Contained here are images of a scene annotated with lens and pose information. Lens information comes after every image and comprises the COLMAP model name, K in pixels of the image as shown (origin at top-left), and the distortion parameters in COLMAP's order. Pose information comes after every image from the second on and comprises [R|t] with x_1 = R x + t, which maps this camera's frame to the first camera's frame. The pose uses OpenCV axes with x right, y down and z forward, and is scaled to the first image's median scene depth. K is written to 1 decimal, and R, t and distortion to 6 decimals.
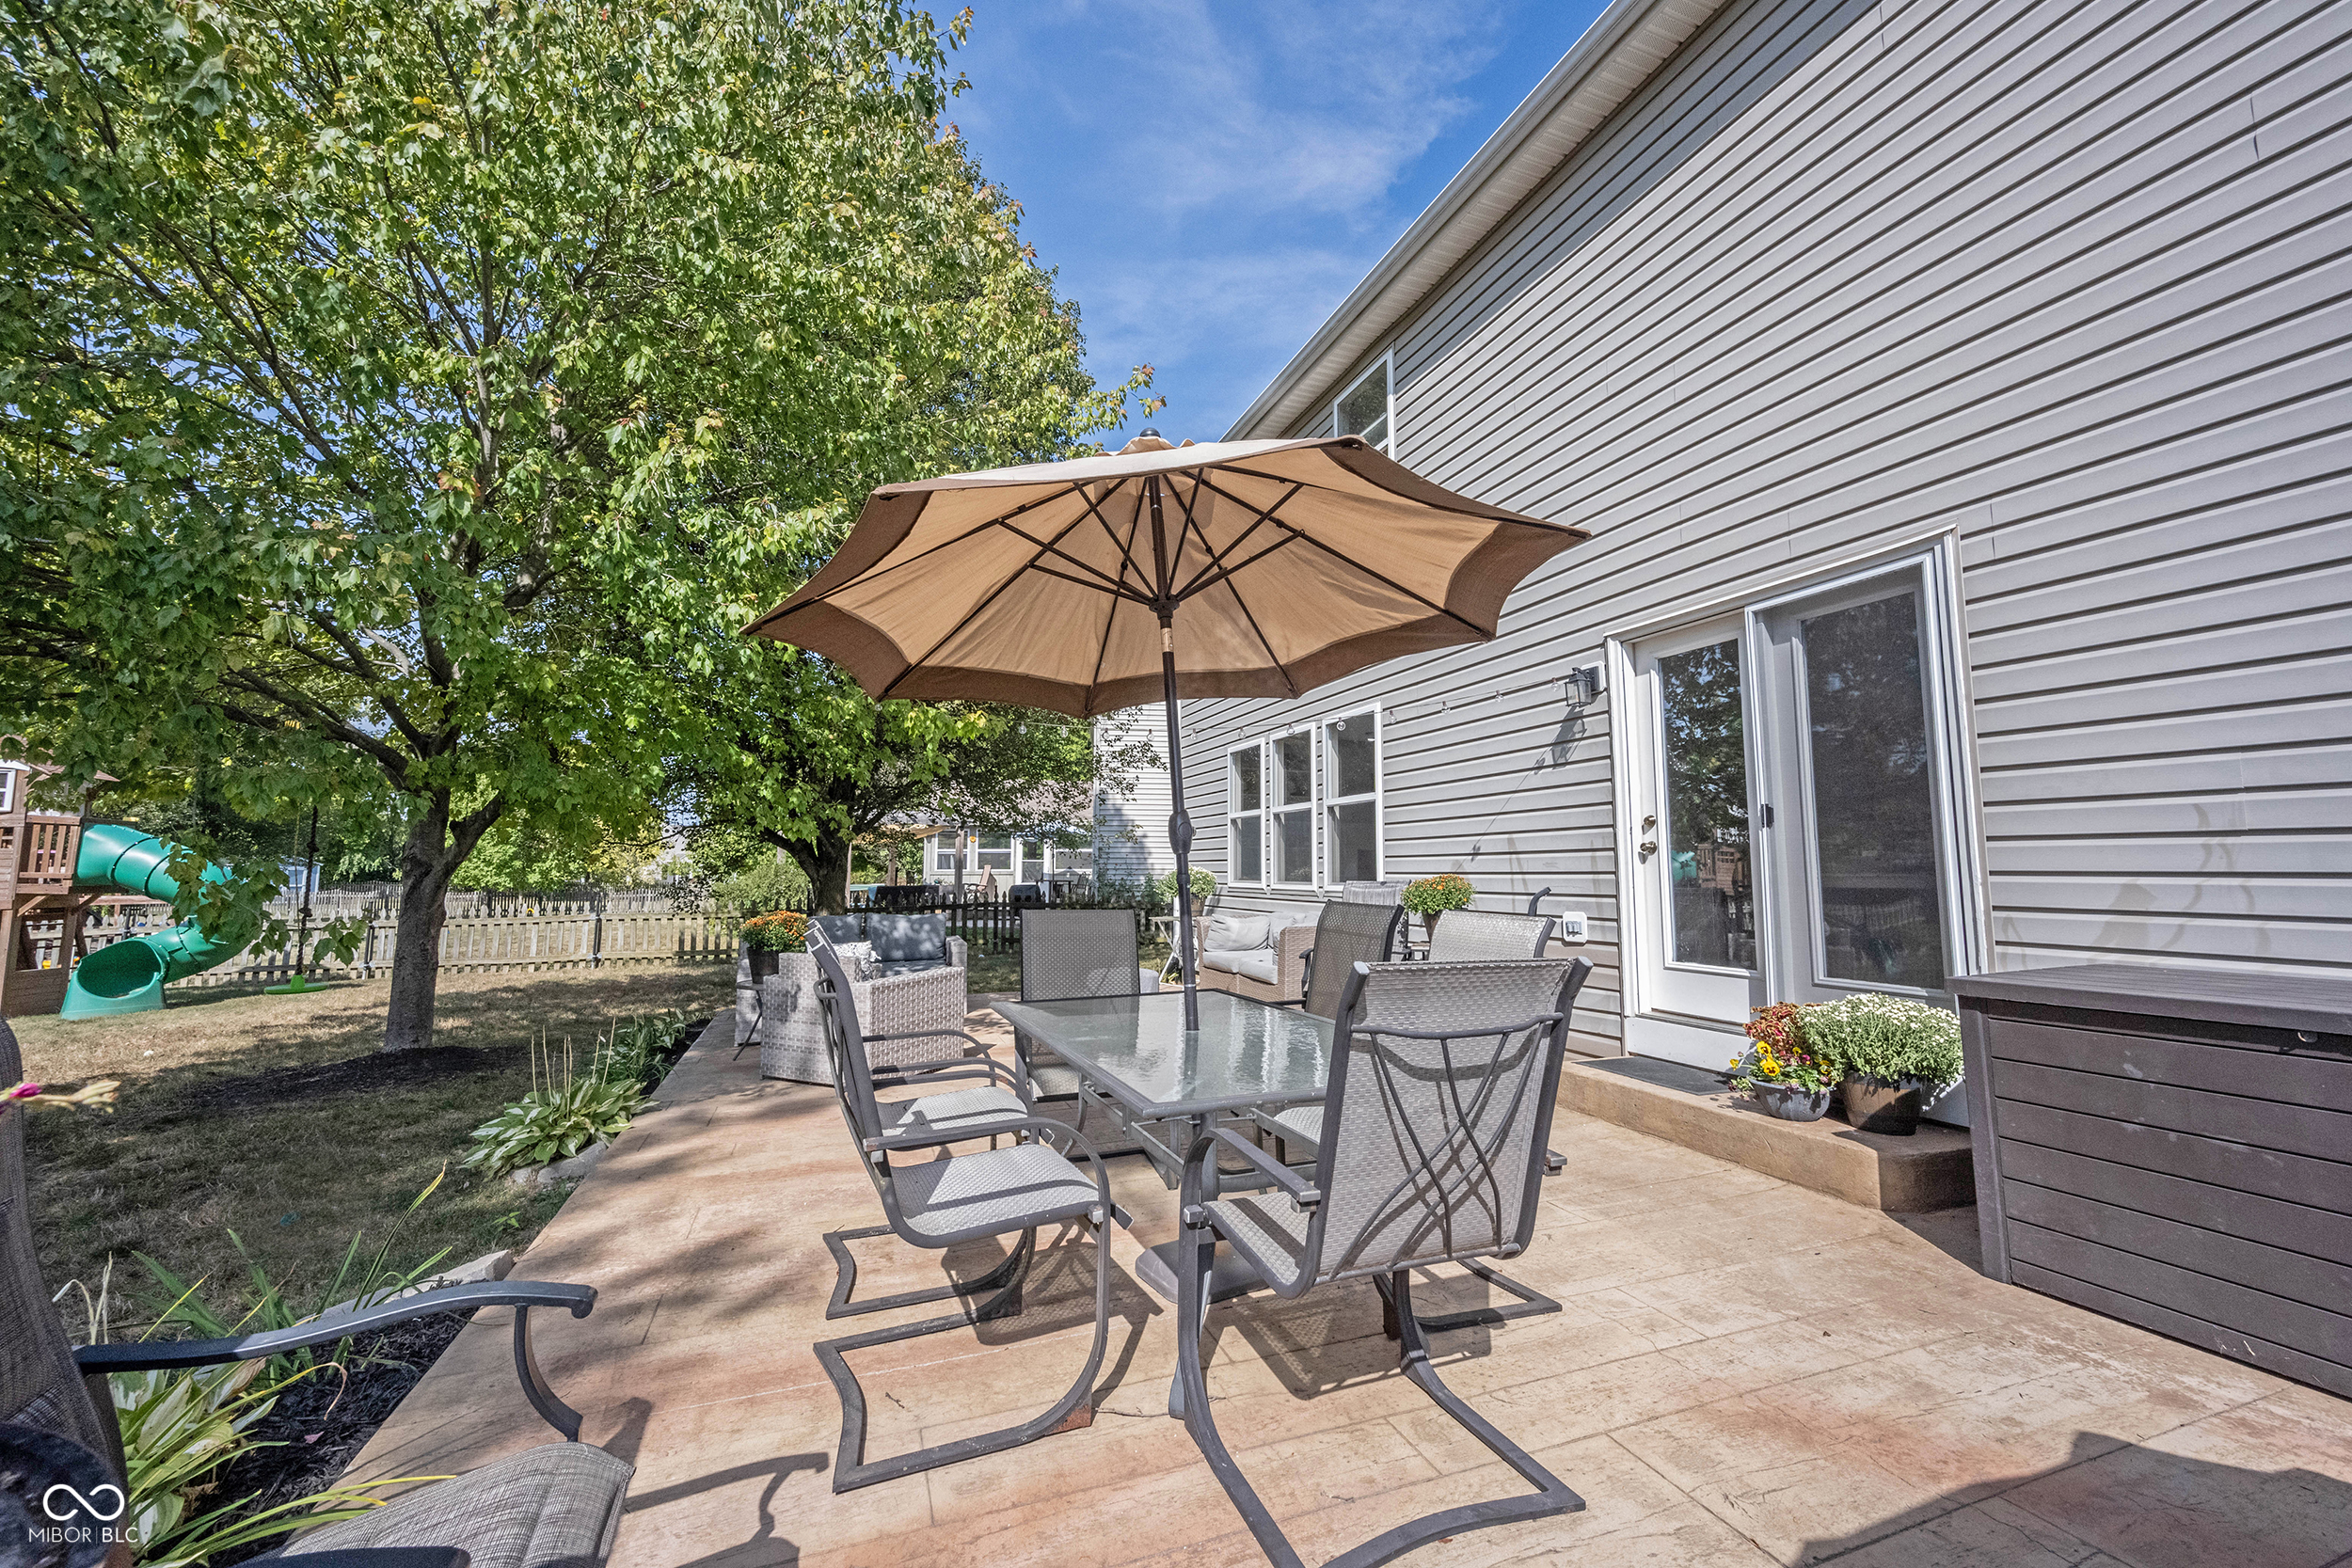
lens RADIAL K [[929.2, 0, 1163.4], [0, 929.2, 767.0], [0, 0, 1]] dist [-0.004852, -0.000037]
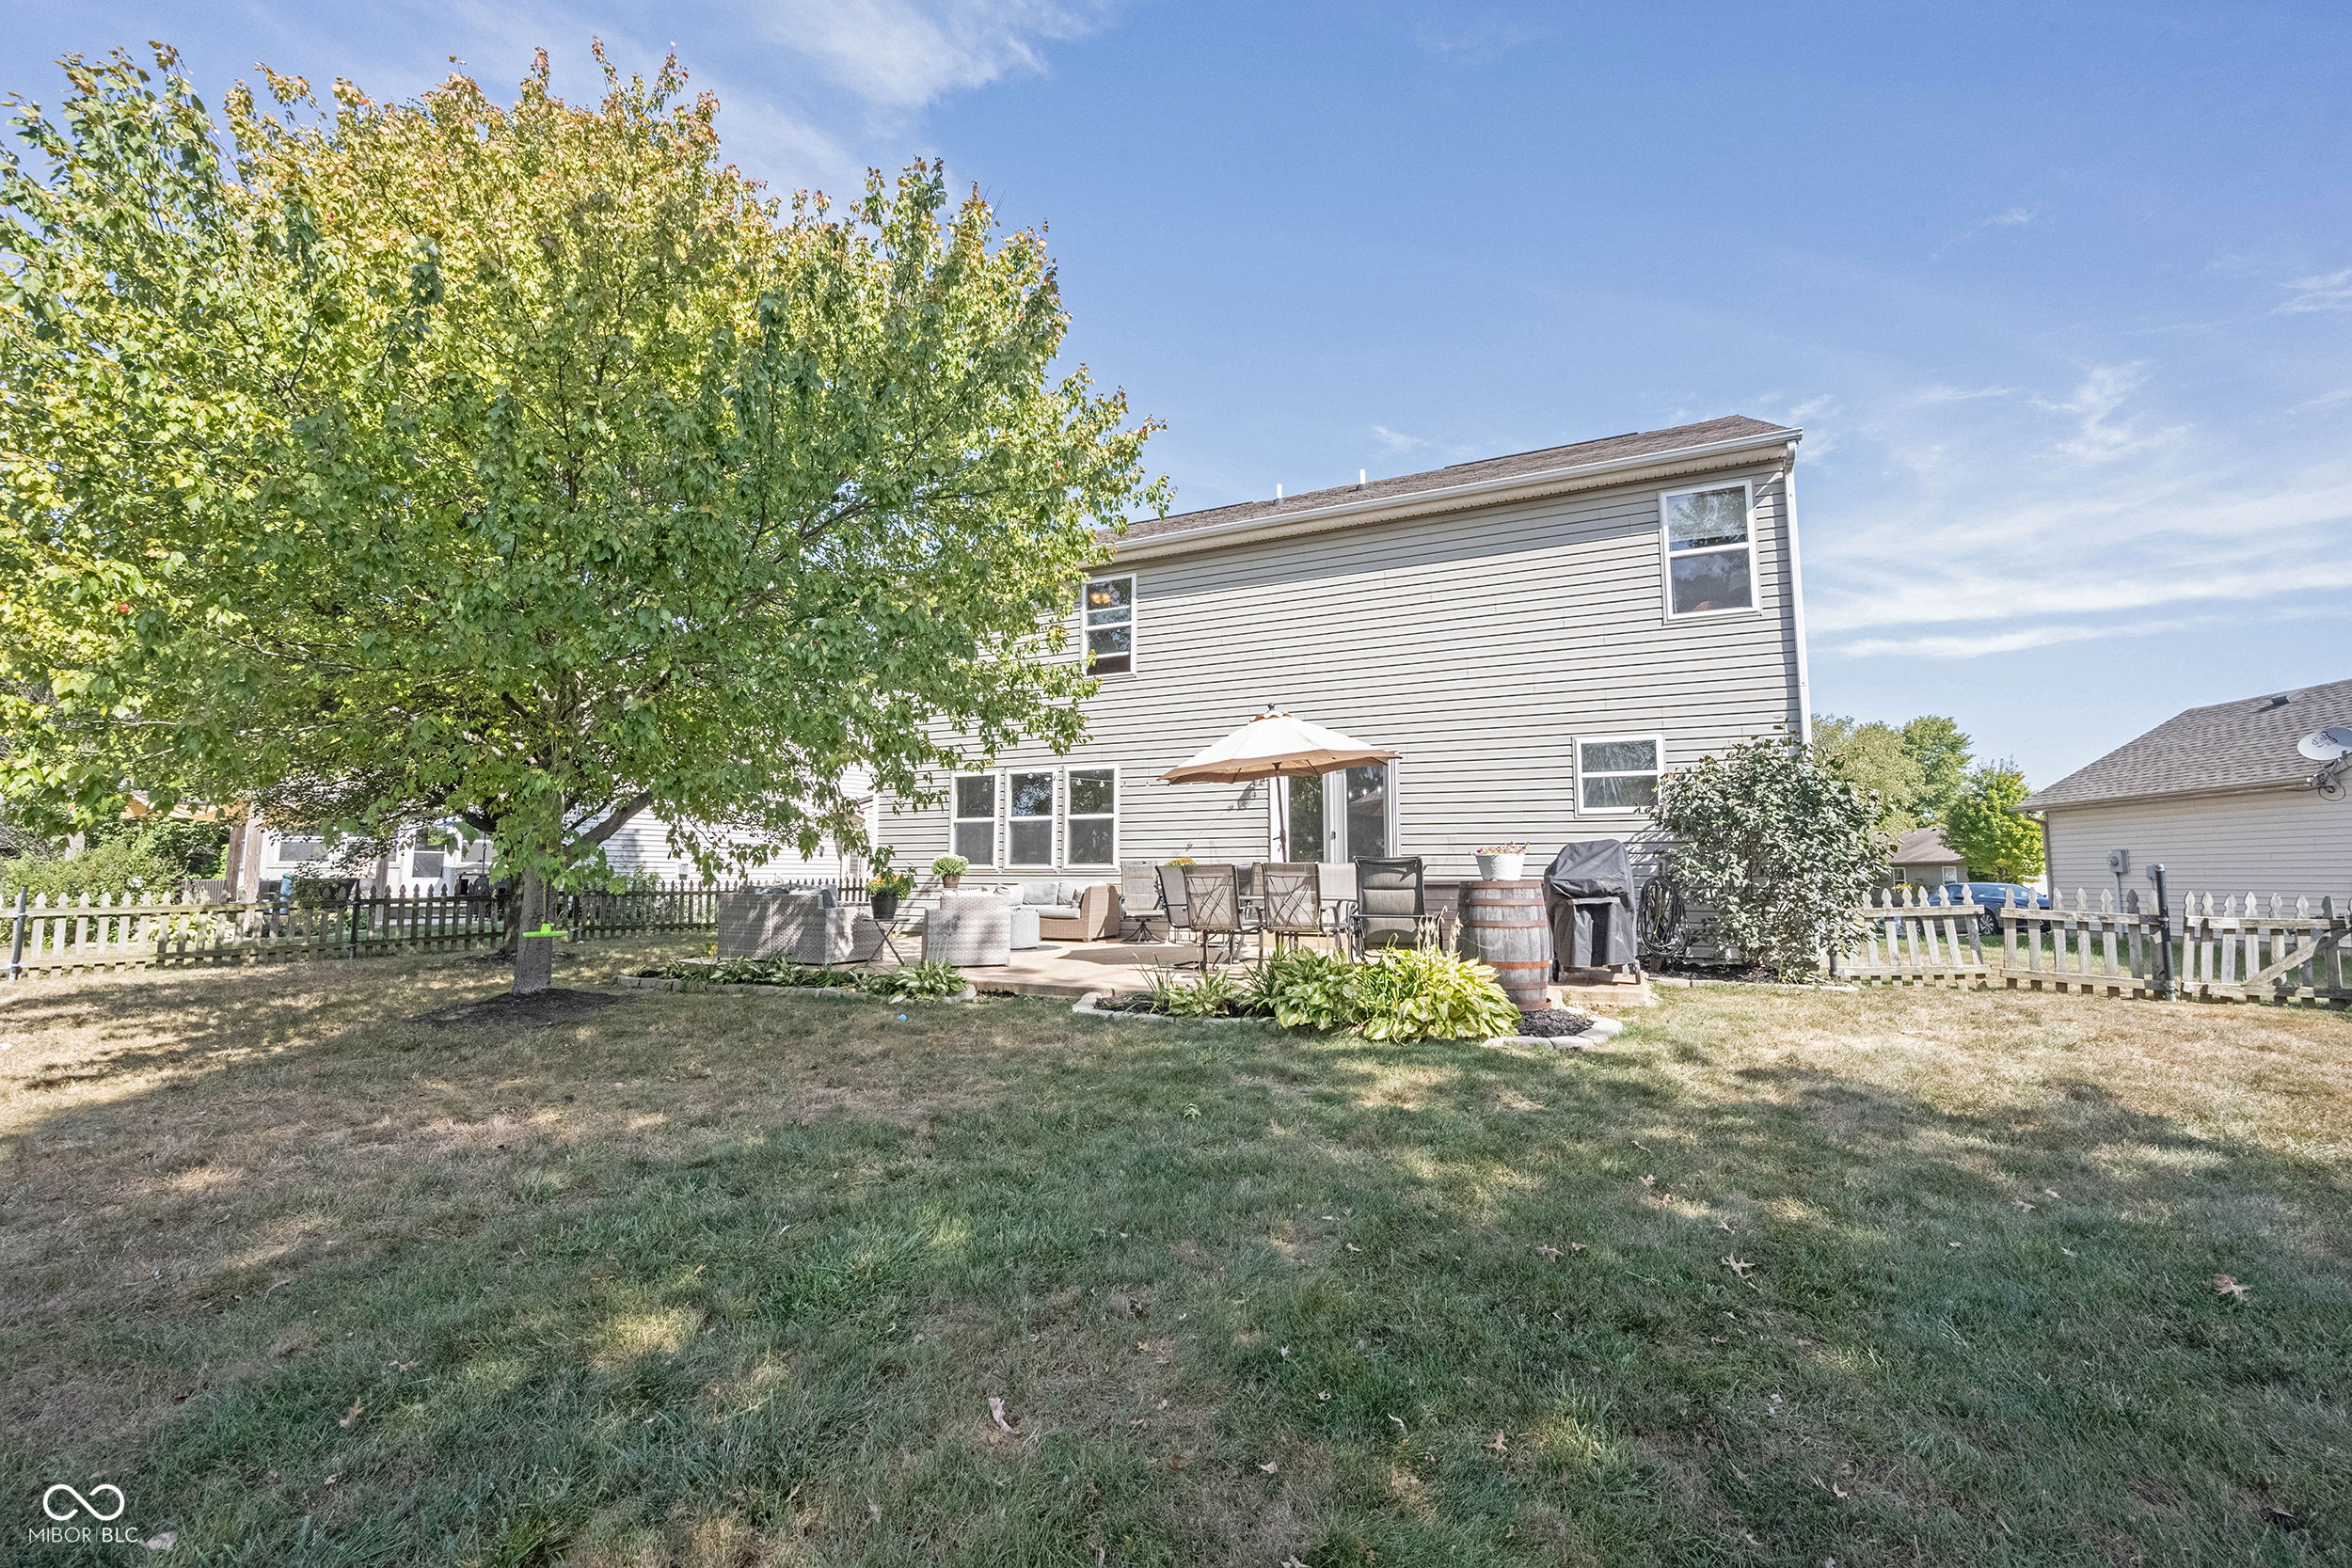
lens RADIAL K [[929.2, 0, 1179.5], [0, 929.2, 771.1], [0, 0, 1]] dist [-0.004852, -0.000037]
pose [[0.700272, 0.079954, 0.709384, -0.865353], [-0.079896, 0.996243, -0.033417, -0.004805], [-0.709391, -0.033276, 0.704029, -0.330280]]
